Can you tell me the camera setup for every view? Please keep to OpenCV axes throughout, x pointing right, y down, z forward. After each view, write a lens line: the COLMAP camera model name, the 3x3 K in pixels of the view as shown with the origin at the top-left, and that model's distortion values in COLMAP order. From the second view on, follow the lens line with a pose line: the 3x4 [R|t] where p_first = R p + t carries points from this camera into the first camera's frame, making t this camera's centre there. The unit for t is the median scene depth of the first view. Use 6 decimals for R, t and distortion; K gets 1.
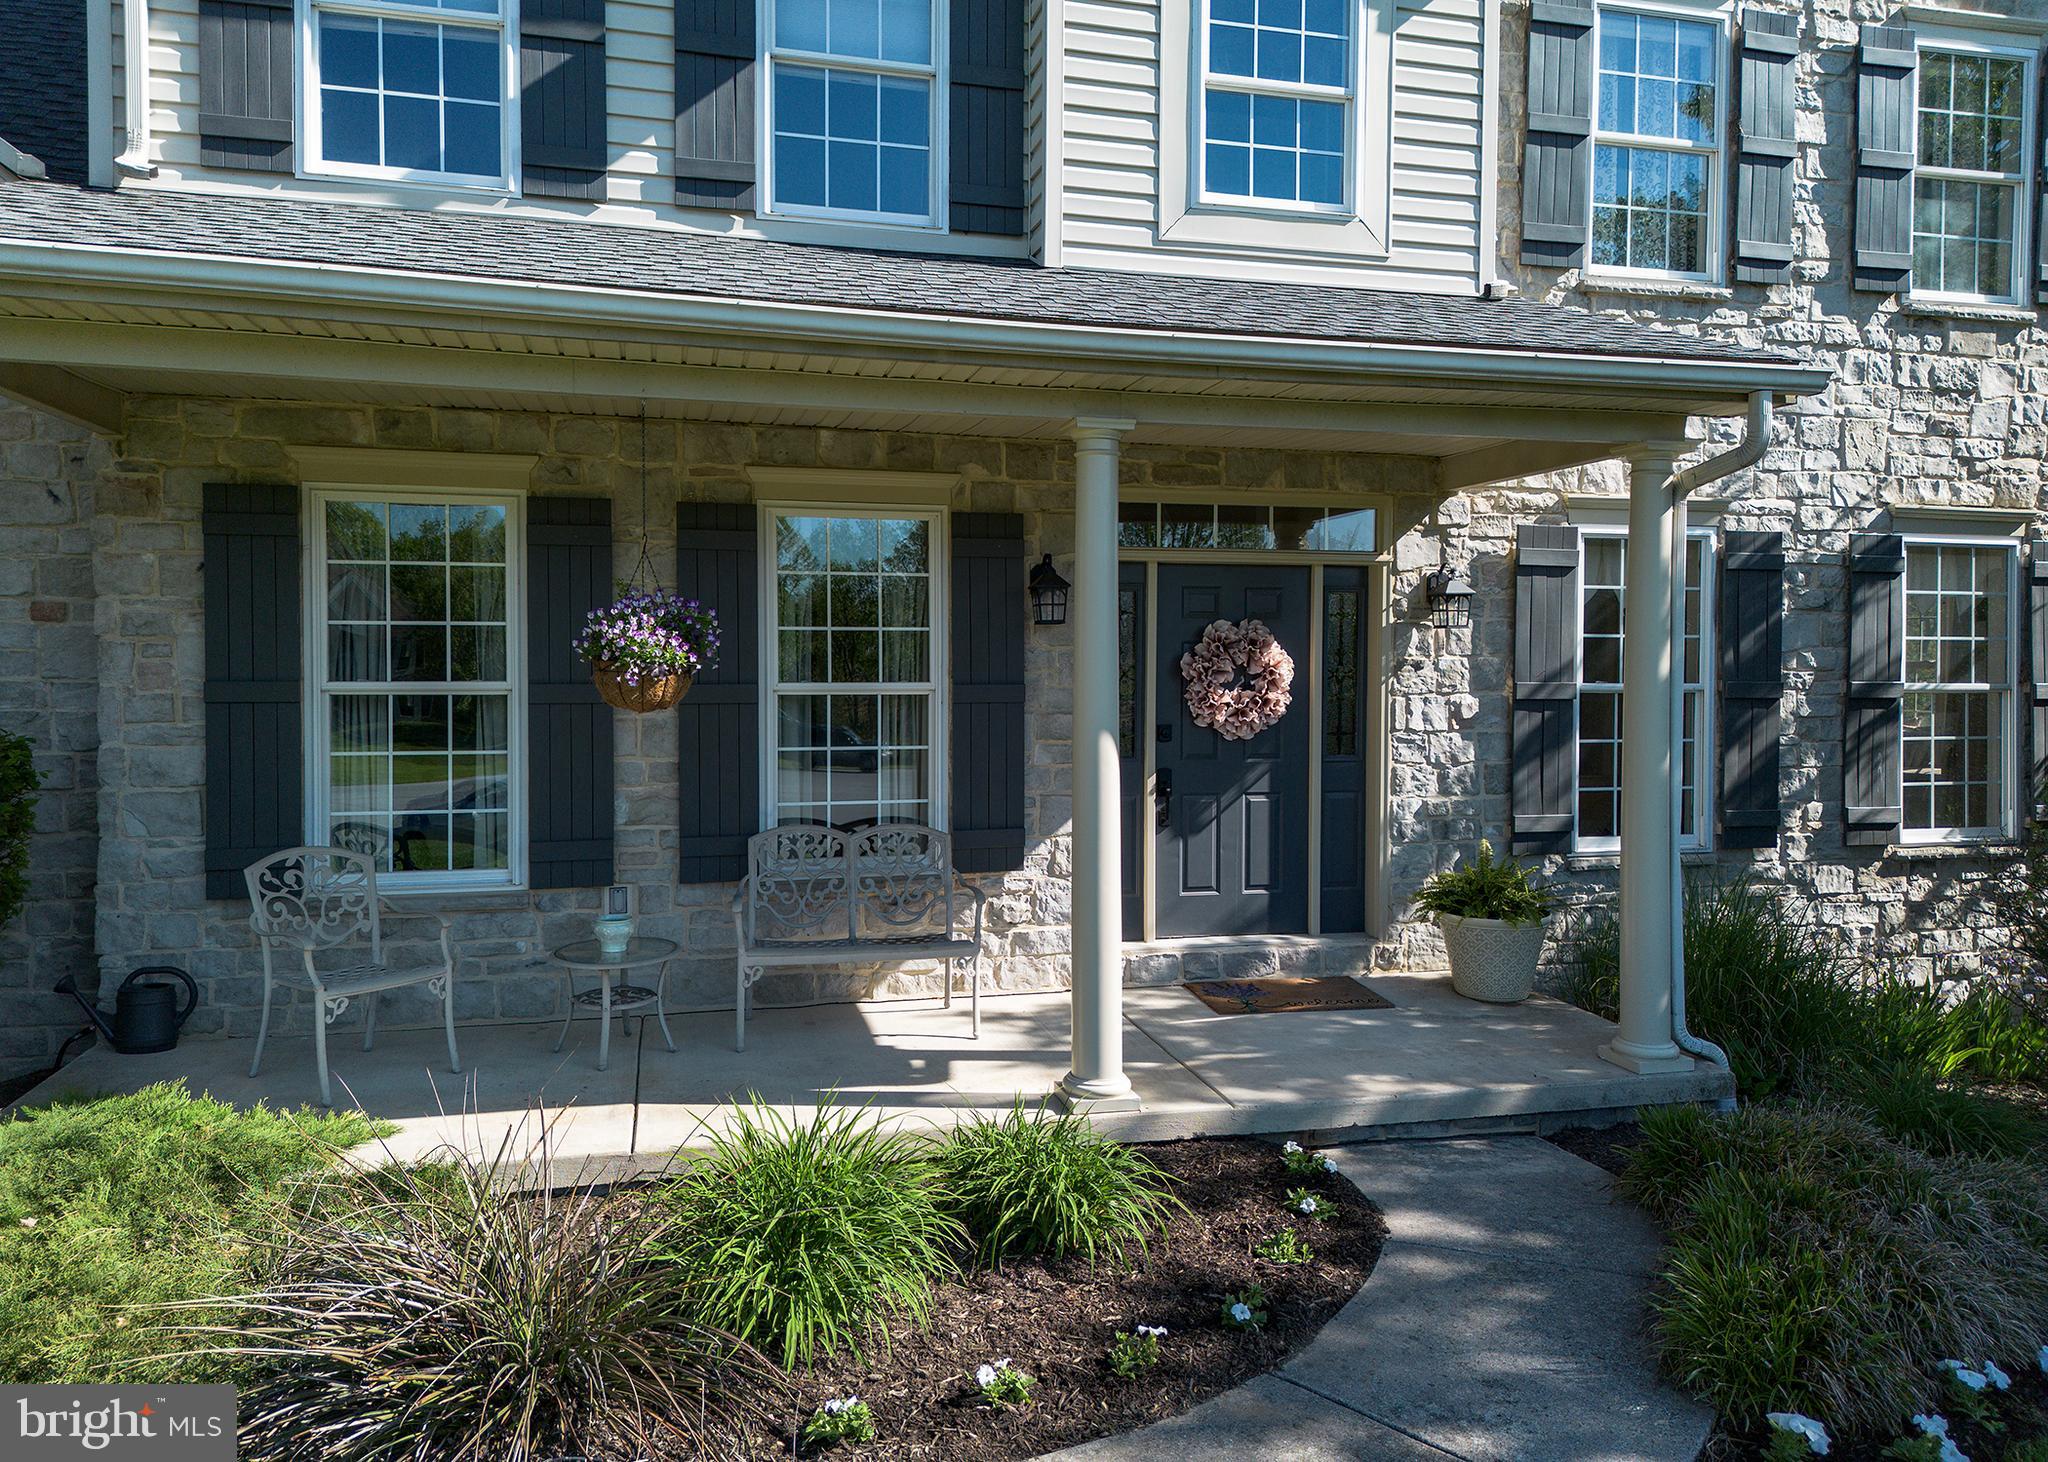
lens RADIAL K [[1431.6, 0, 1020.3], [0, 1431.6, 699.2], [0, 0, 1]] dist [0.059620, -0.056589]
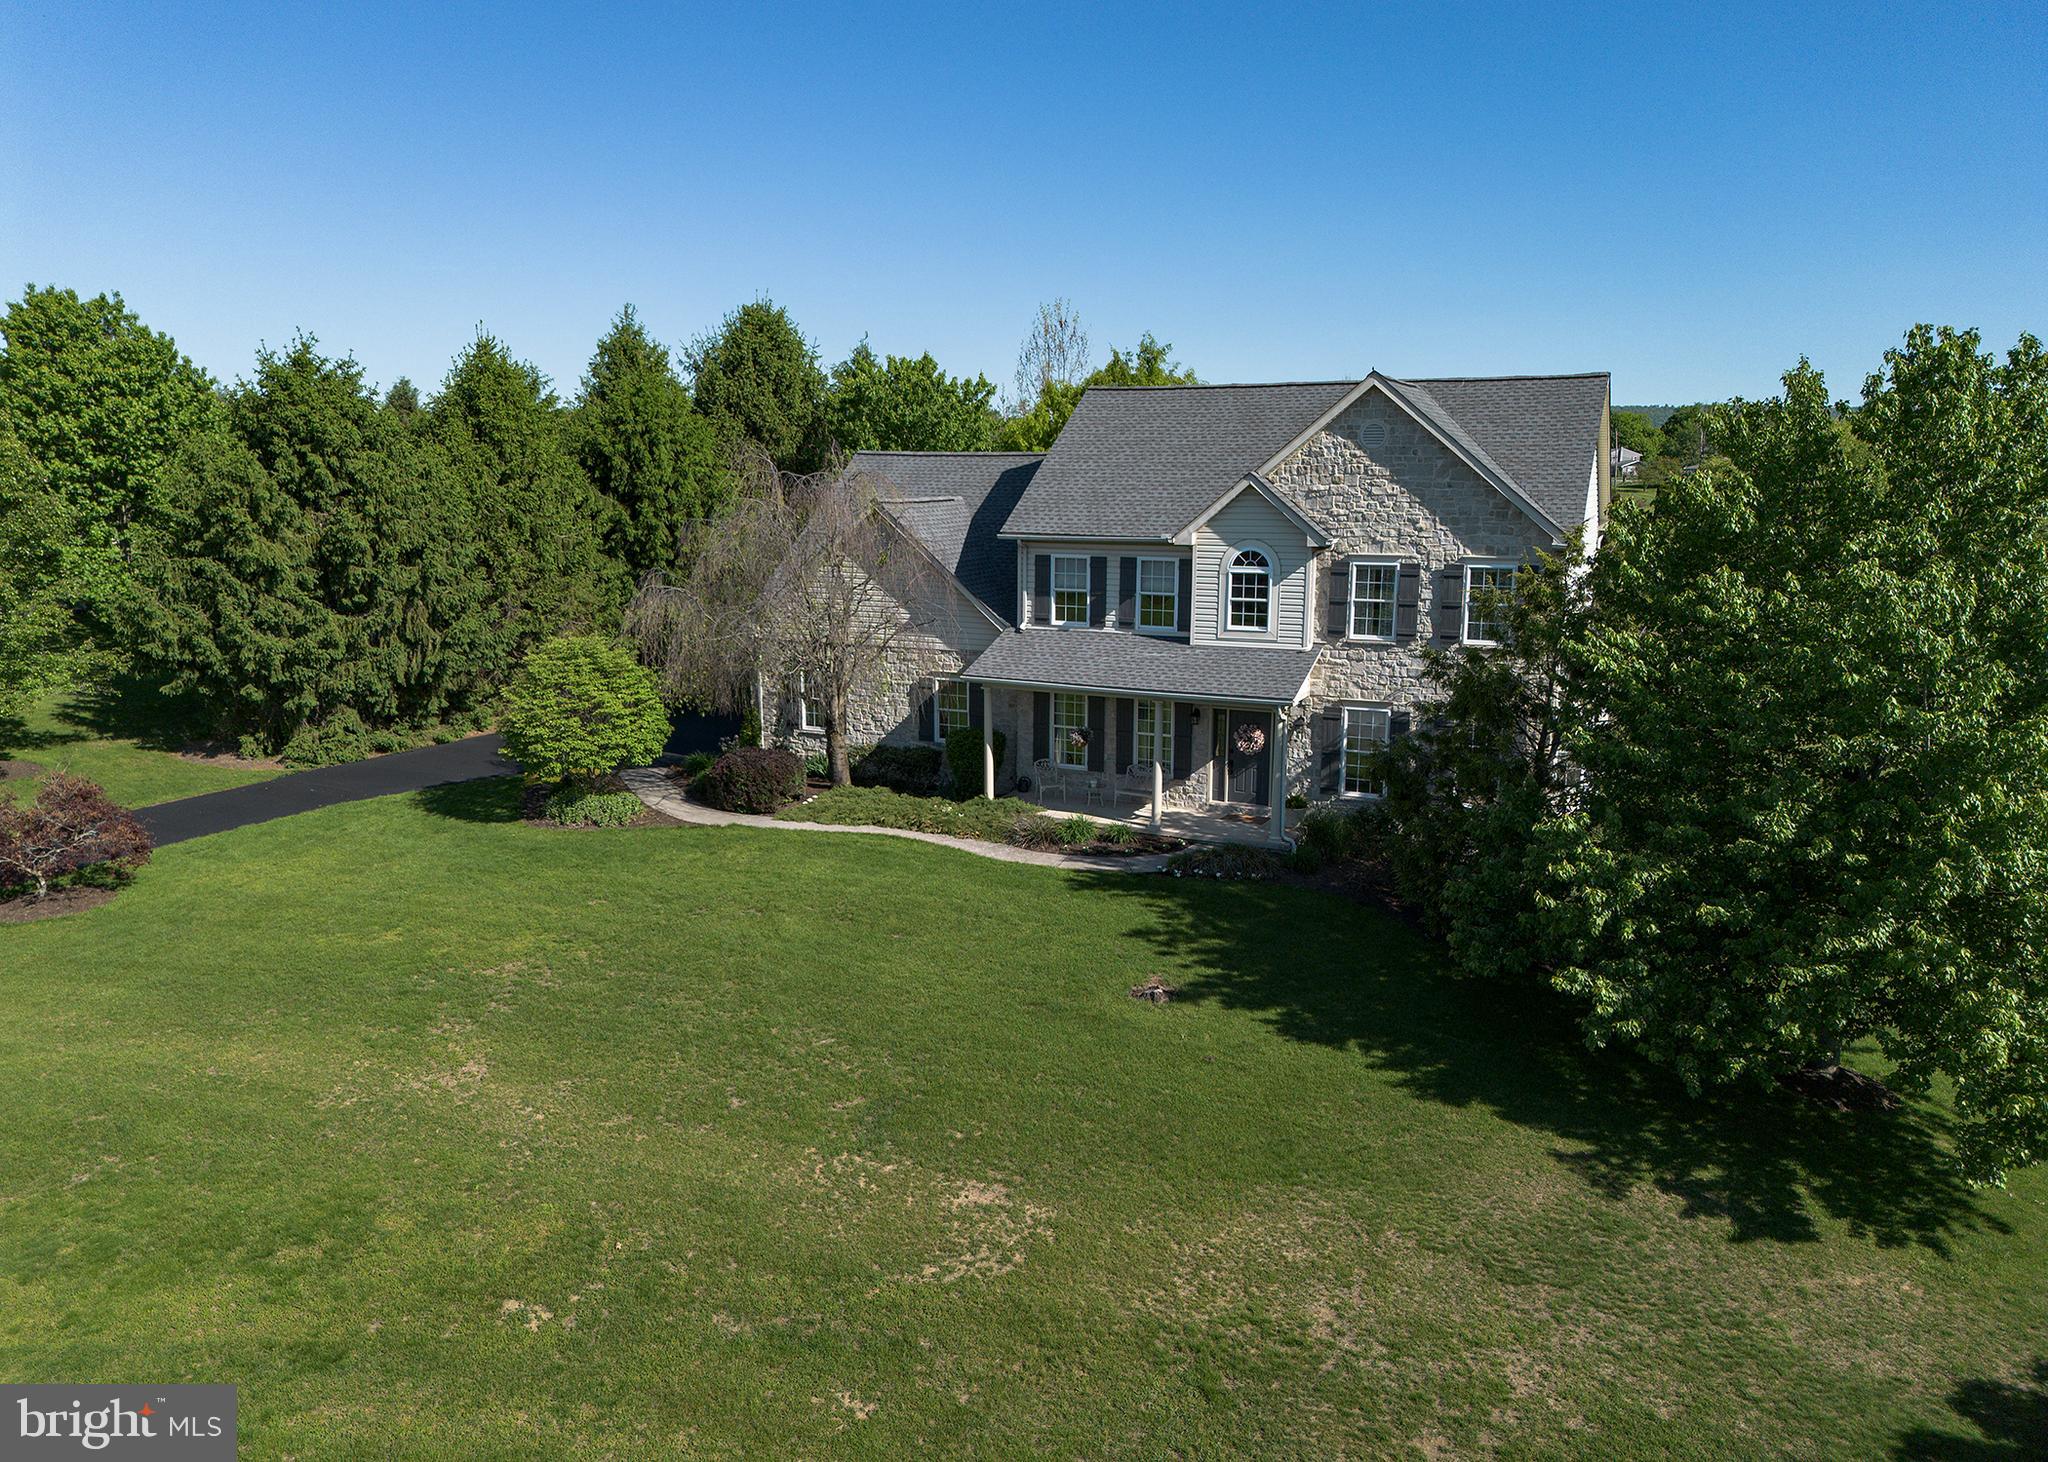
lens RADIAL K [[1407.6, 0, 1031.3], [0, 1407.6, 741.1], [0, 0, 1]] dist [0.074503, -0.072864]
pose [[0.774915, 0.118204, -0.620914, 2.057469], [-0.016678, 0.985839, 0.166860, -0.634987], [0.631845, -0.118947, 0.765913, -2.299826]]
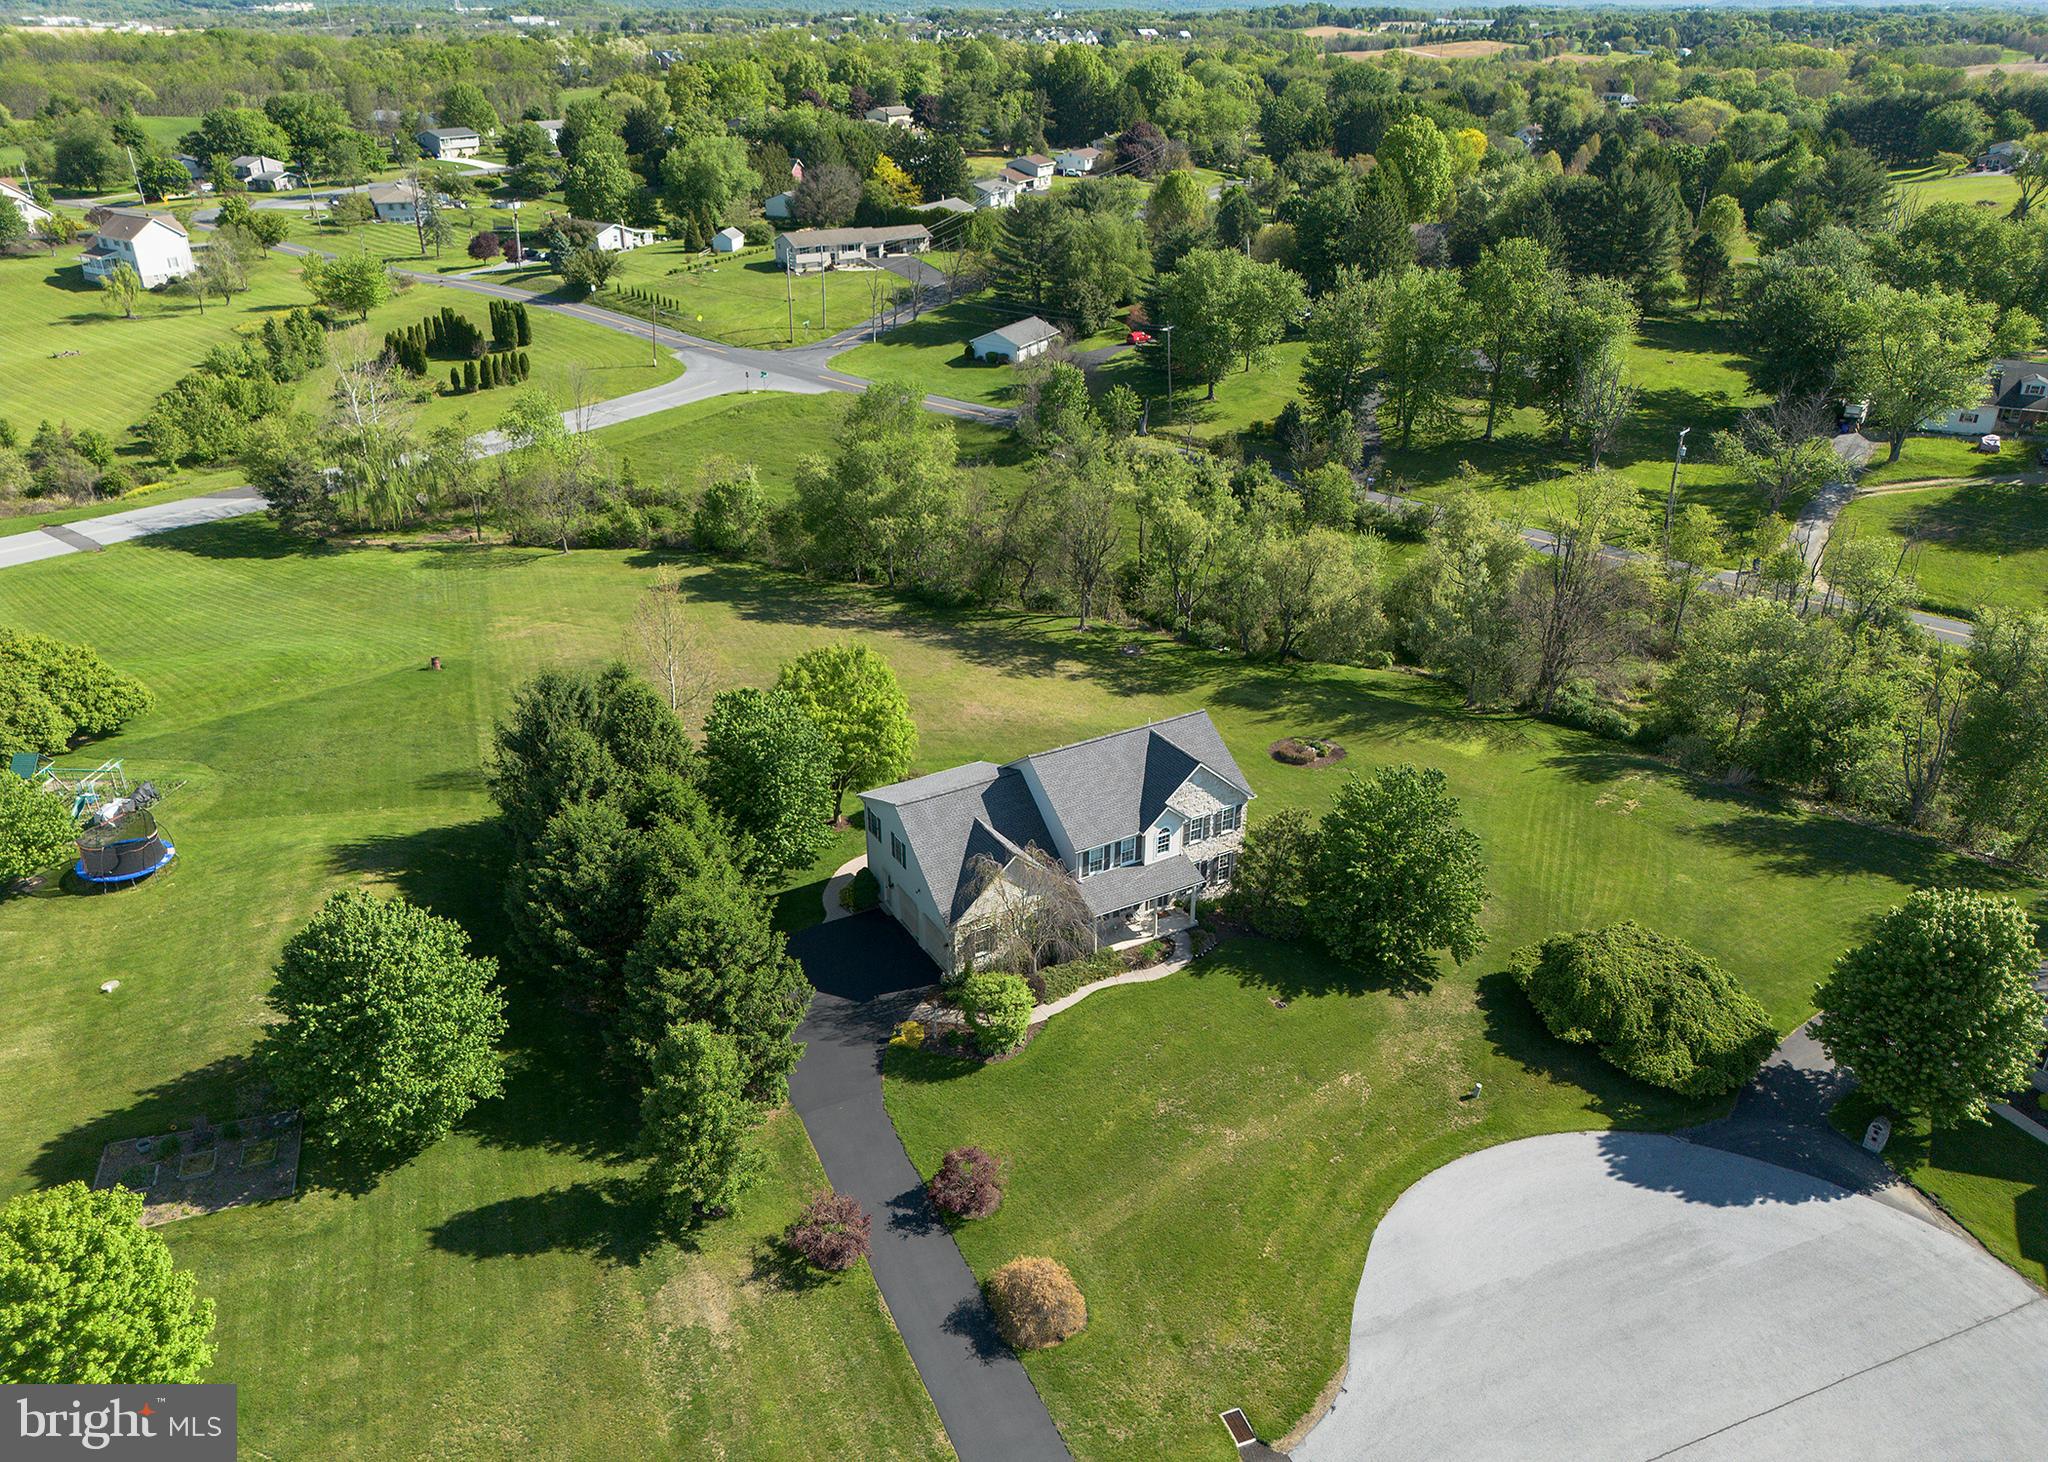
lens RADIAL K [[1382.5, 0, 991.3], [0, 1382.5, 730.4], [0, 0, 1]] dist [0.073825, -0.064475]
pose [[0.968761, -0.123843, 0.214862, -2.958243], [0.021635, 0.905288, 0.424248, -5.209921], [-0.247052, -0.406346, 0.879686, -6.907376]]
